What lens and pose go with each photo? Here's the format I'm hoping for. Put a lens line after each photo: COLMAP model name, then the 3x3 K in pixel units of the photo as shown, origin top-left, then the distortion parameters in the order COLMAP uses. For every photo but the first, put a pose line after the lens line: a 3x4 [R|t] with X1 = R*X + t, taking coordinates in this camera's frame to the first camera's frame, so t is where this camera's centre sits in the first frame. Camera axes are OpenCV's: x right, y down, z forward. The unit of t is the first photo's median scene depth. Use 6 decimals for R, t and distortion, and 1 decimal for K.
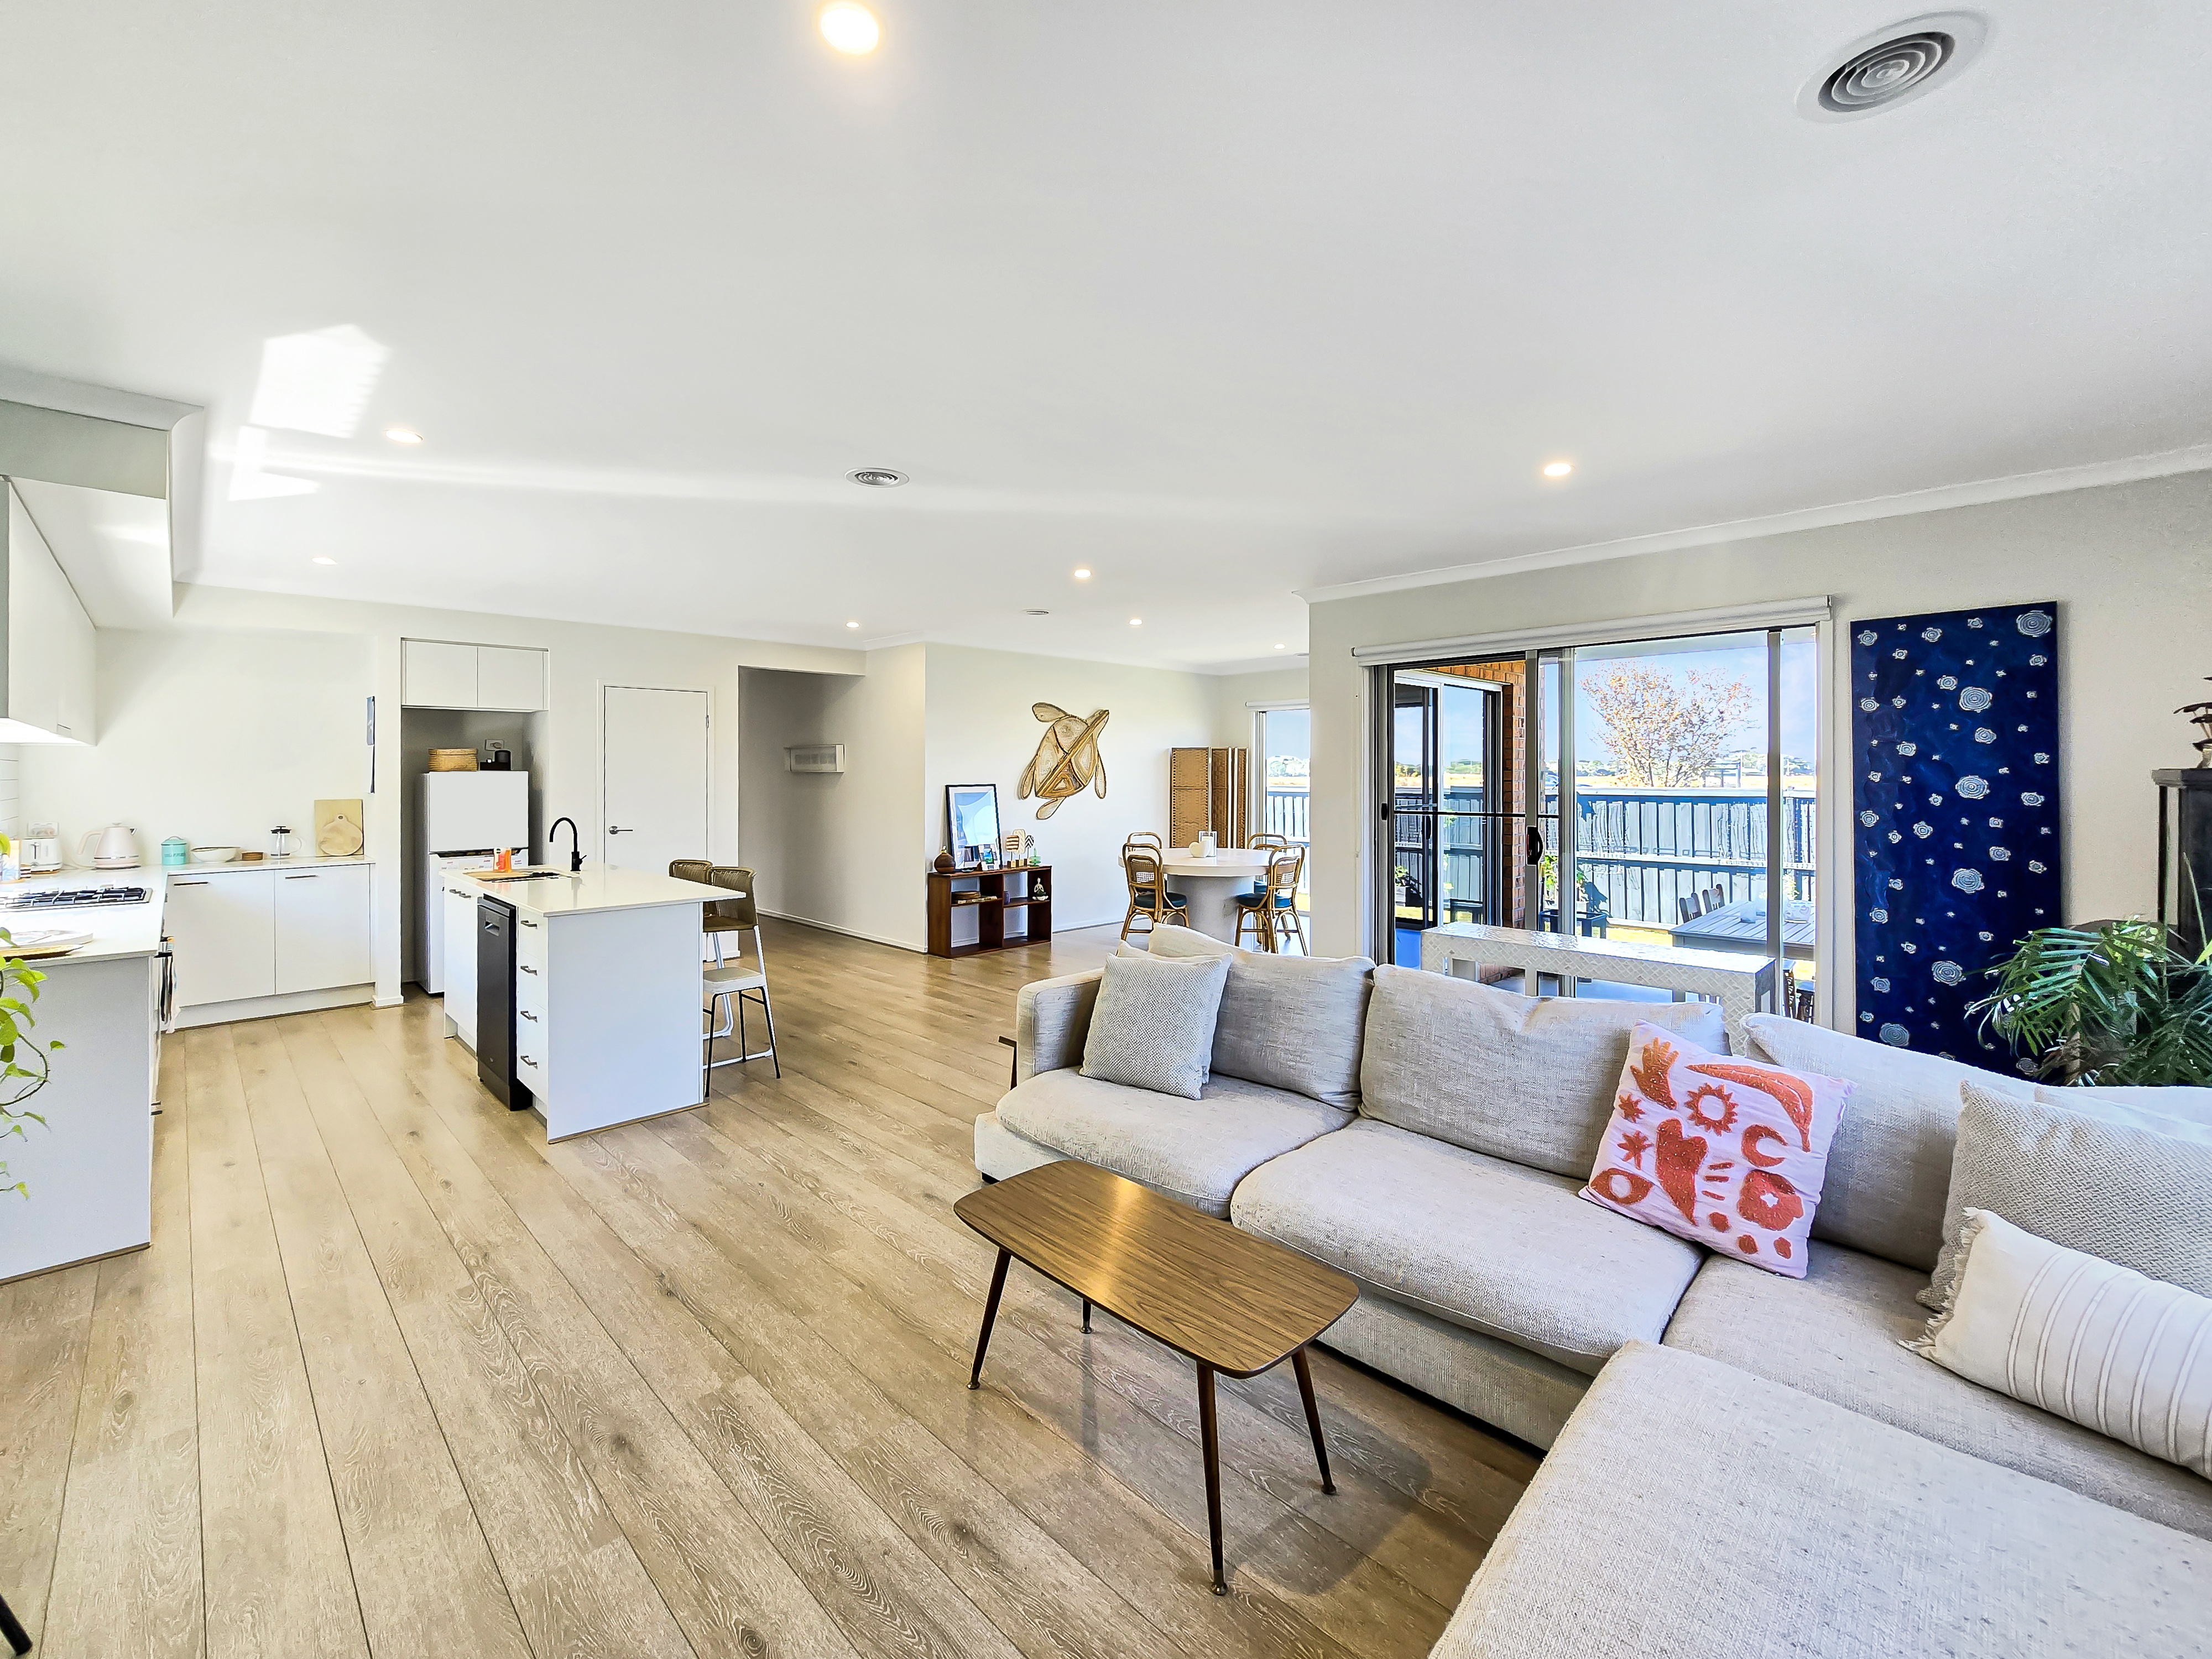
lens RADIAL K [[925.2, 0, 1091.6], [0, 925.2, 791.7], [0, 0, 1]] dist [-0.009908, 0.000268]
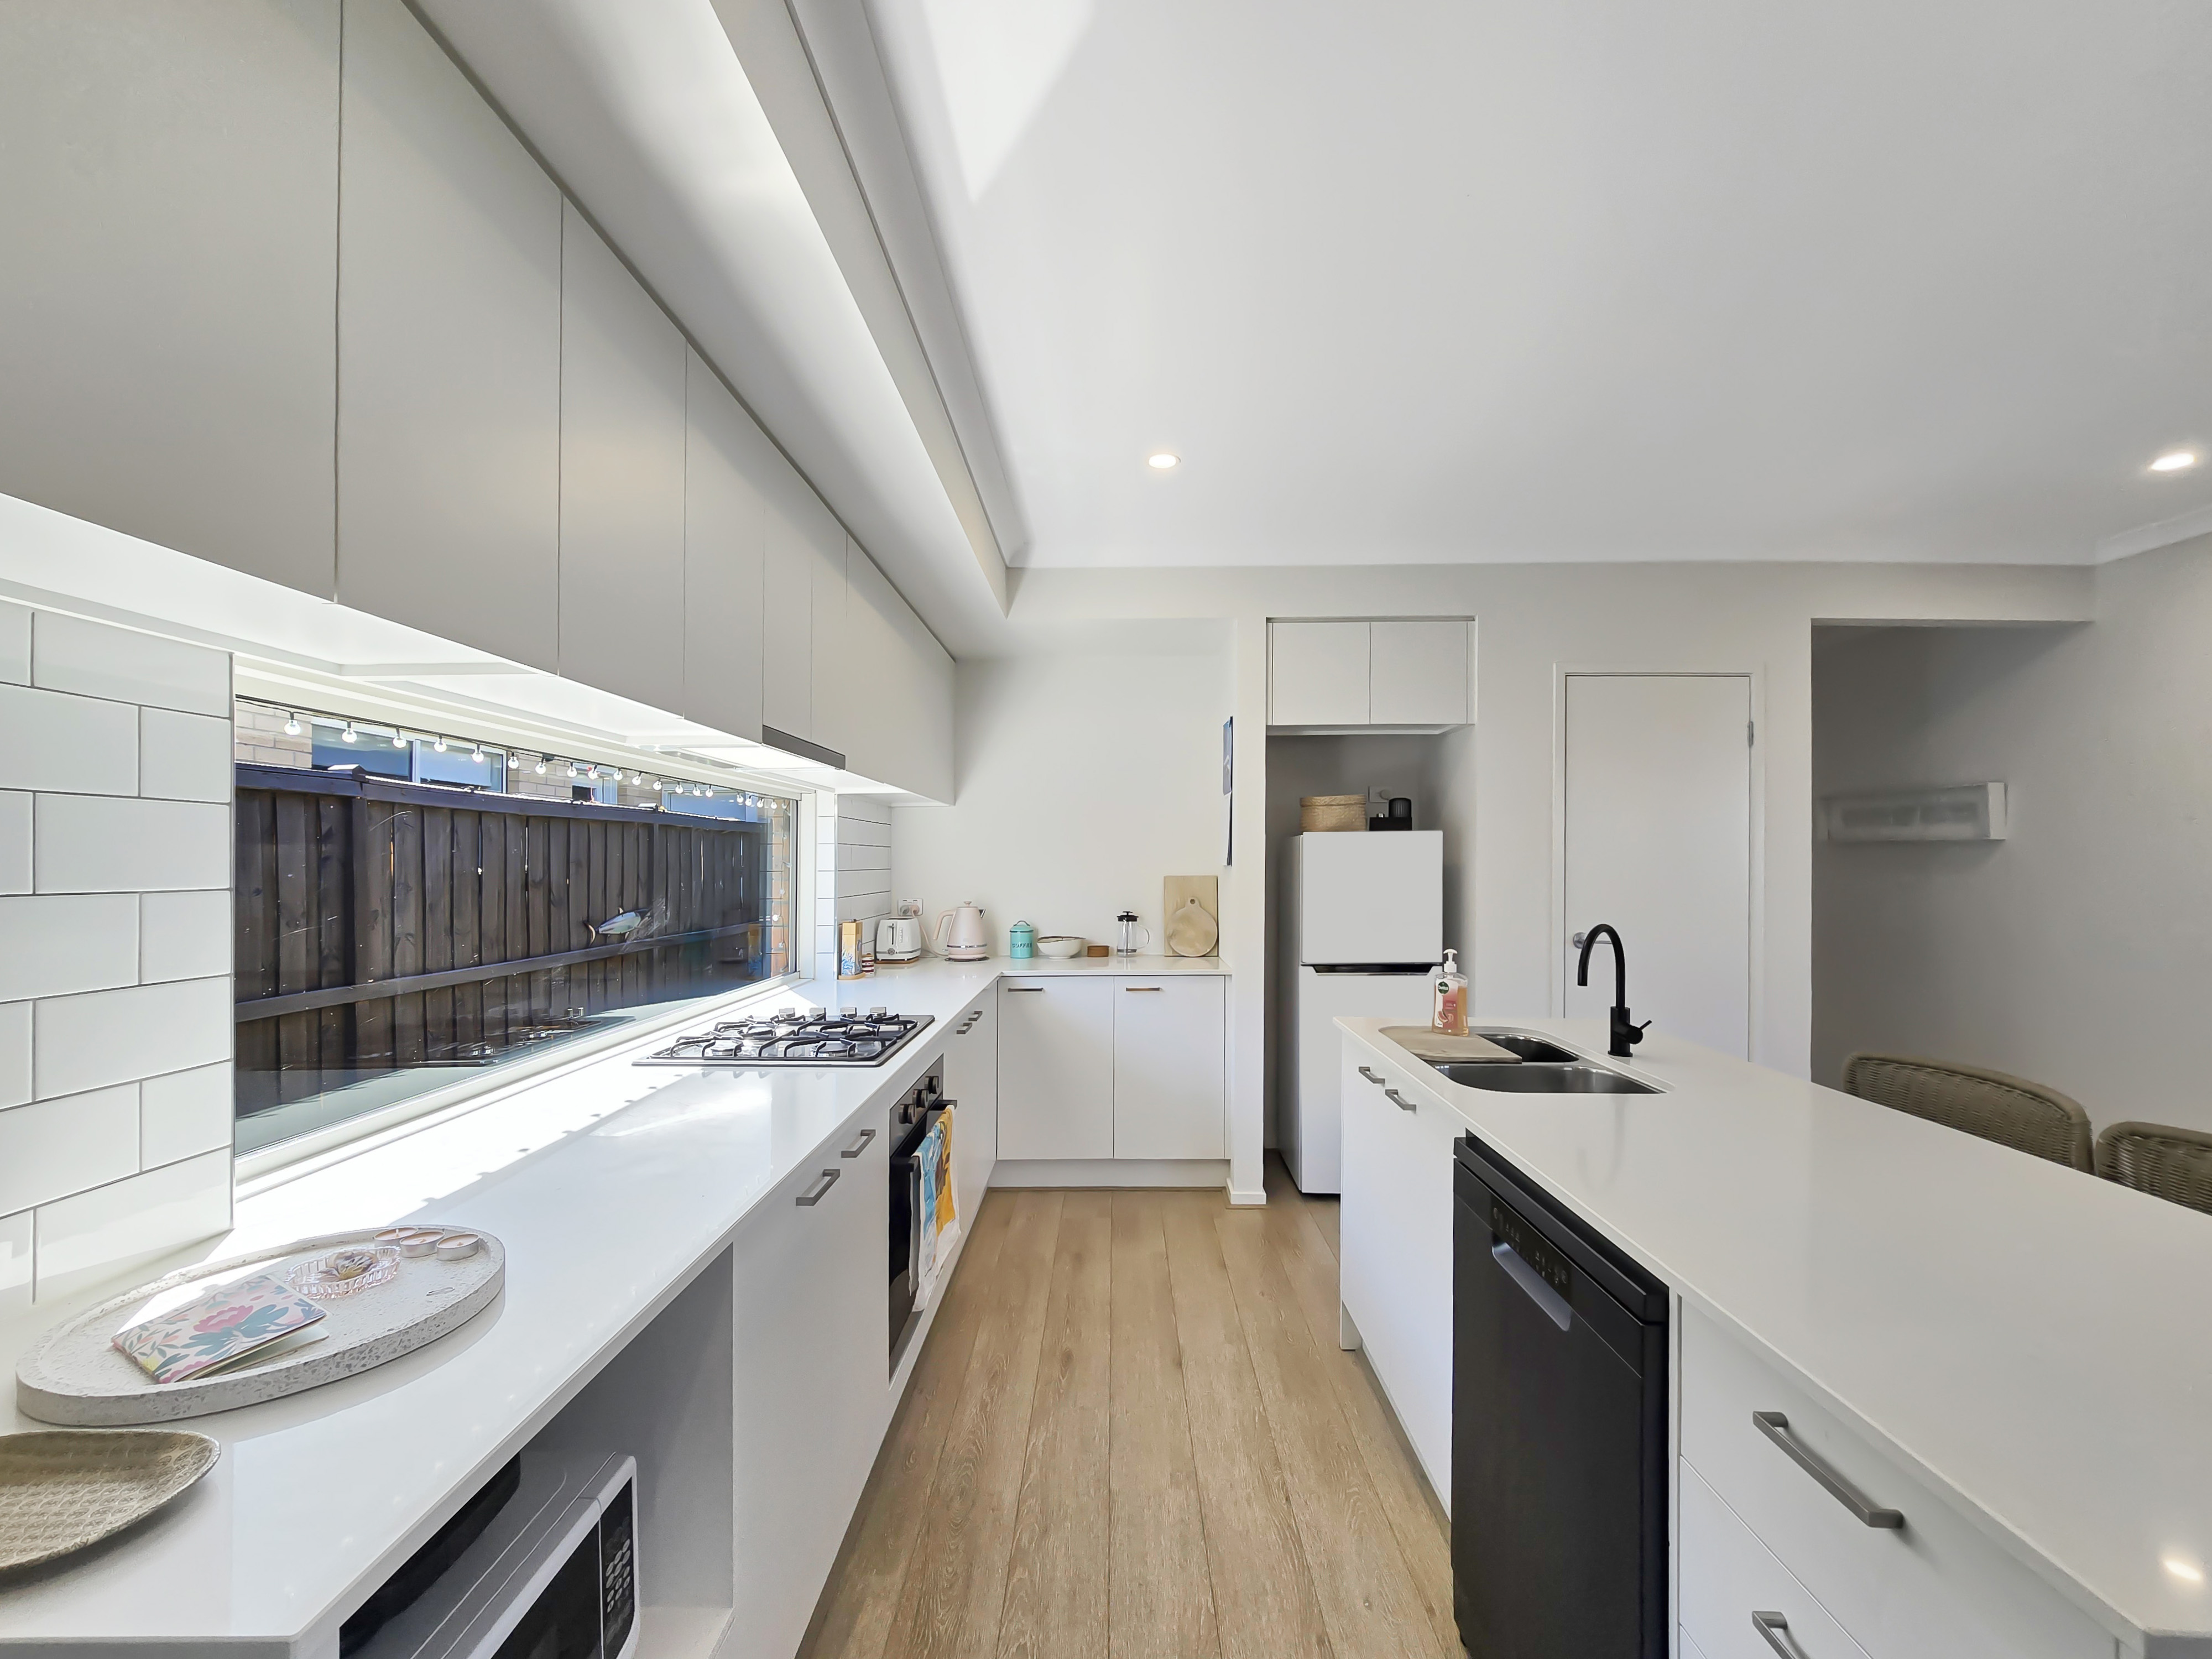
lens RADIAL K [[931.7, 0, 1107.2], [0, 931.7, 846.8], [0, 0, 1]] dist [-0.000593, 0.000129]
pose [[0.699994, -0.010112, -0.714077, -0.372828], [-0.007186, 0.999749, -0.021203, 0.002497], [0.714112, 0.019973, 0.699746, 0.478673]]
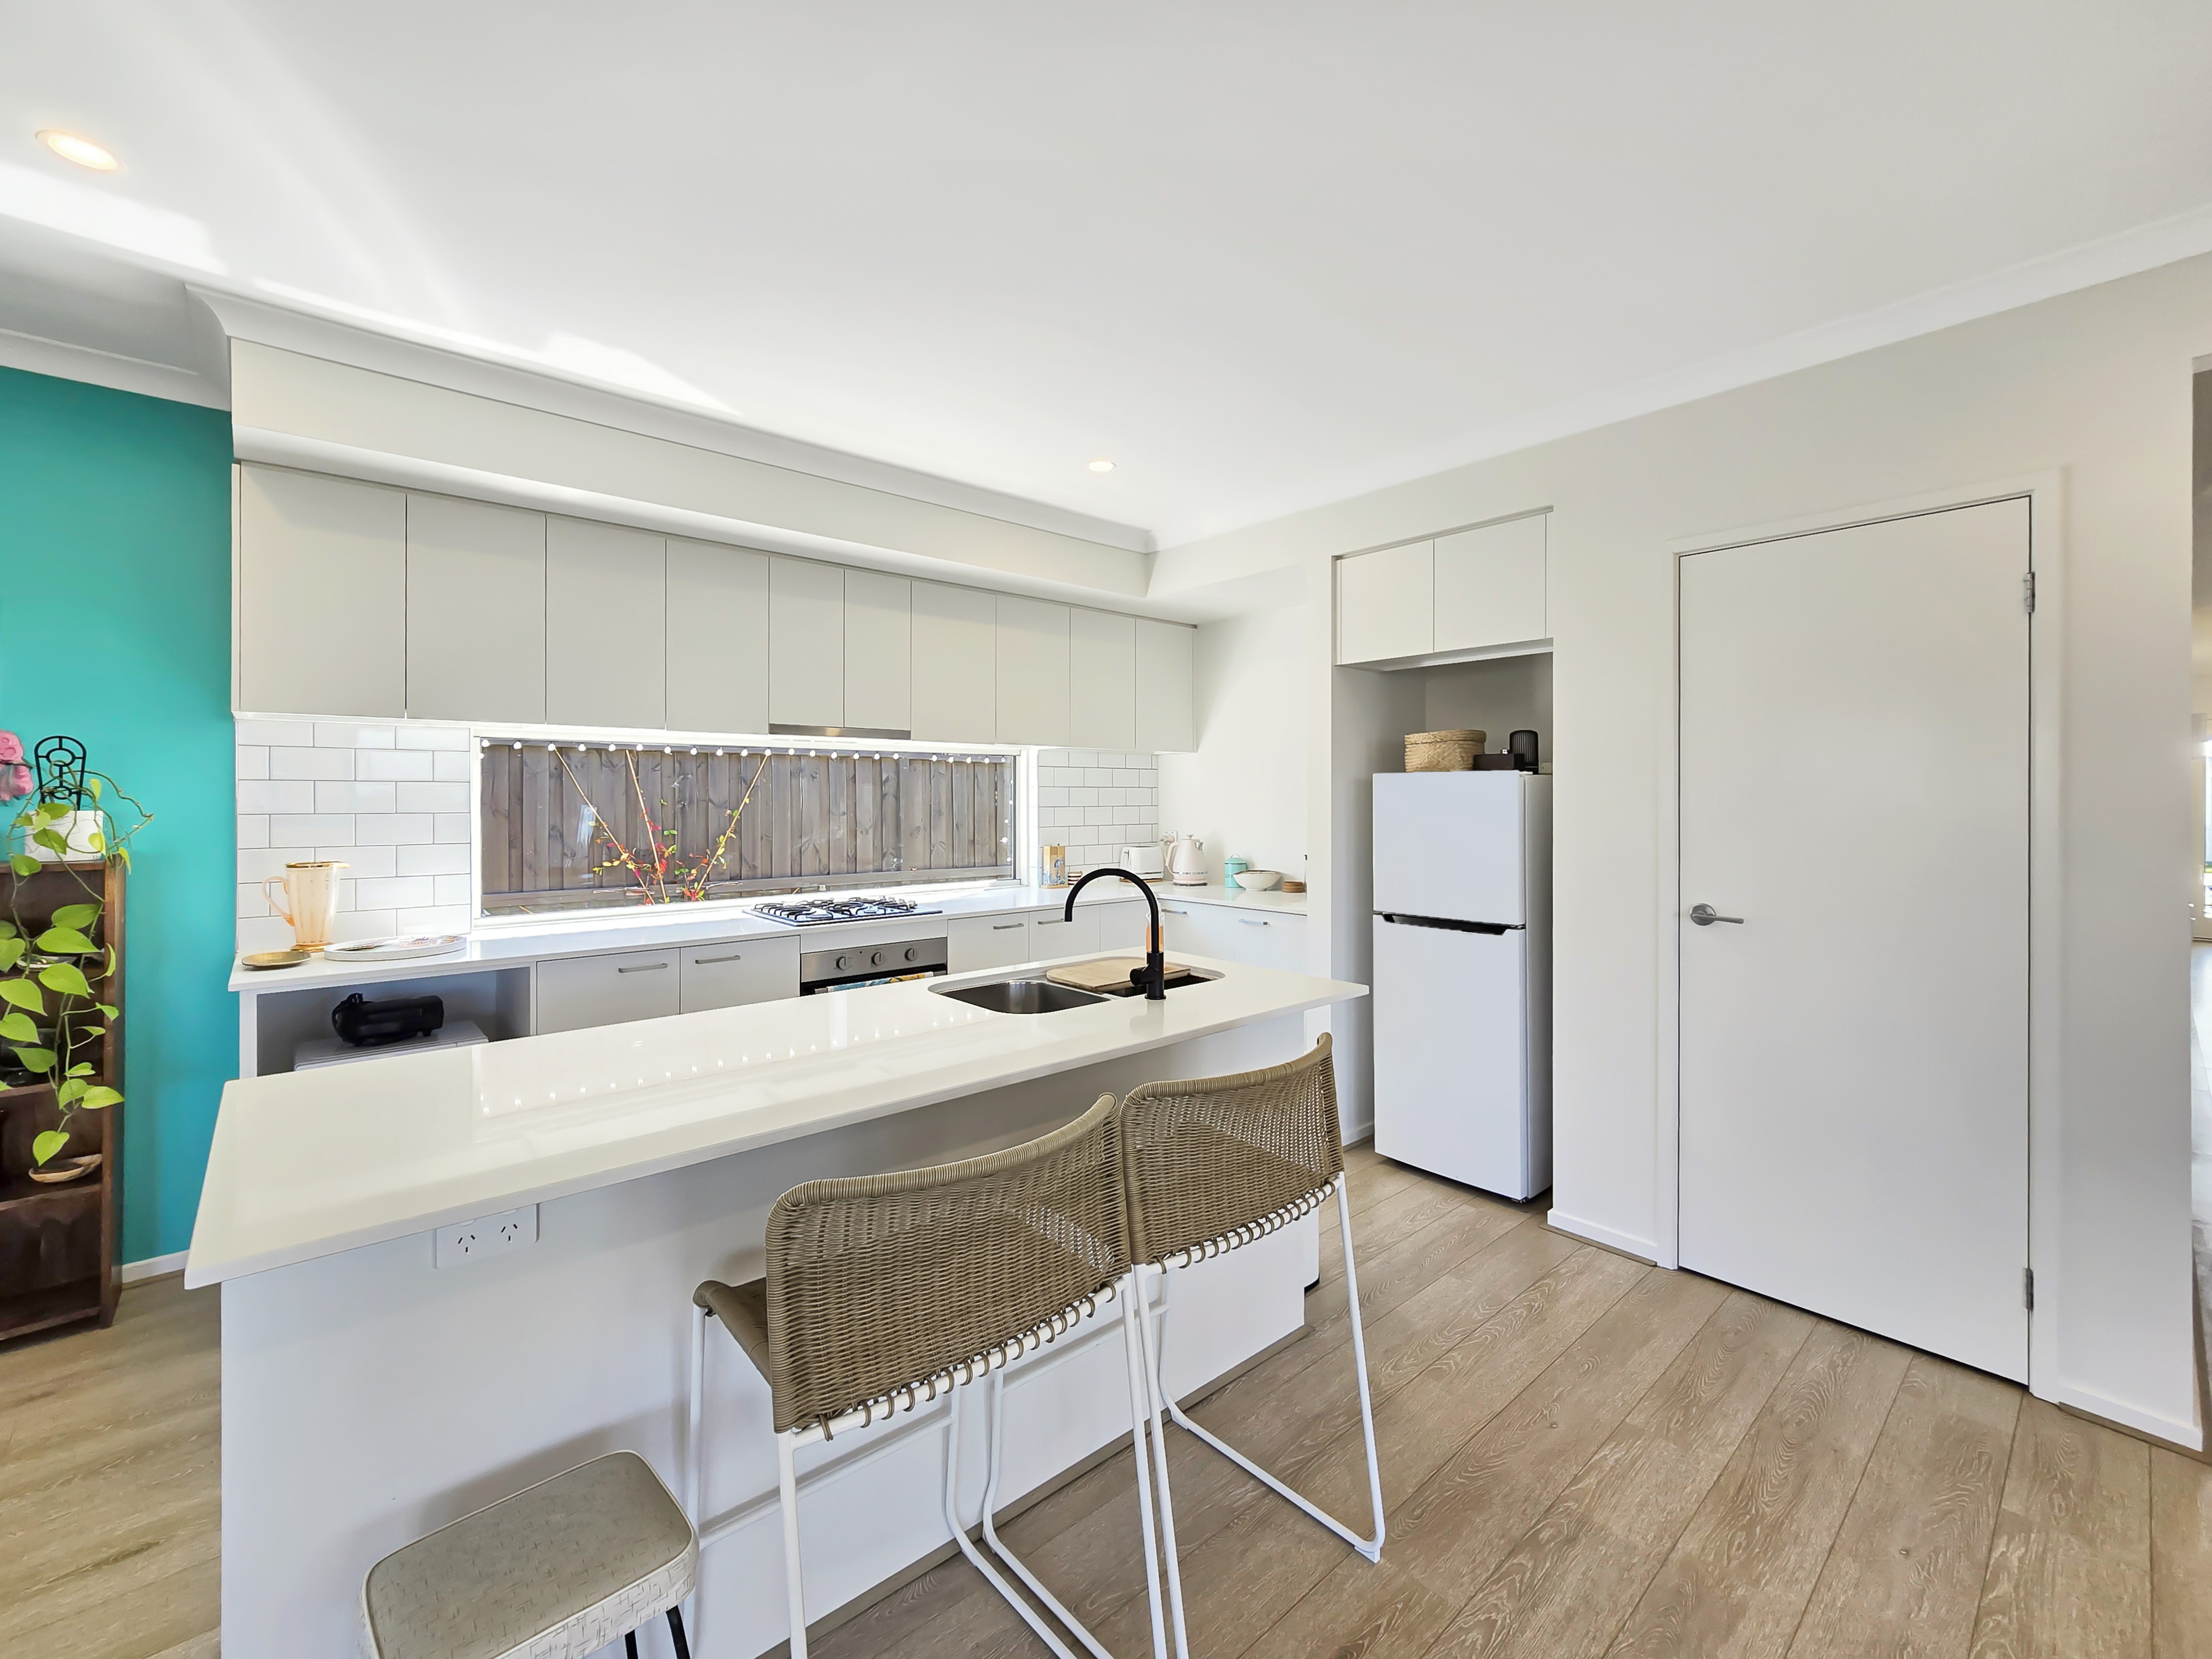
lens RADIAL K [[925.2, 0, 1091.6], [0, 925.2, 791.7], [0, 0, 1]] dist [-0.009908, 0.000268]
pose [[-0.061979, -0.001846, -0.998076, -0.123951], [-0.016004, 0.999872, -0.000856, -0.006712], [0.997949, 0.015921, -0.062001, 0.873538]]
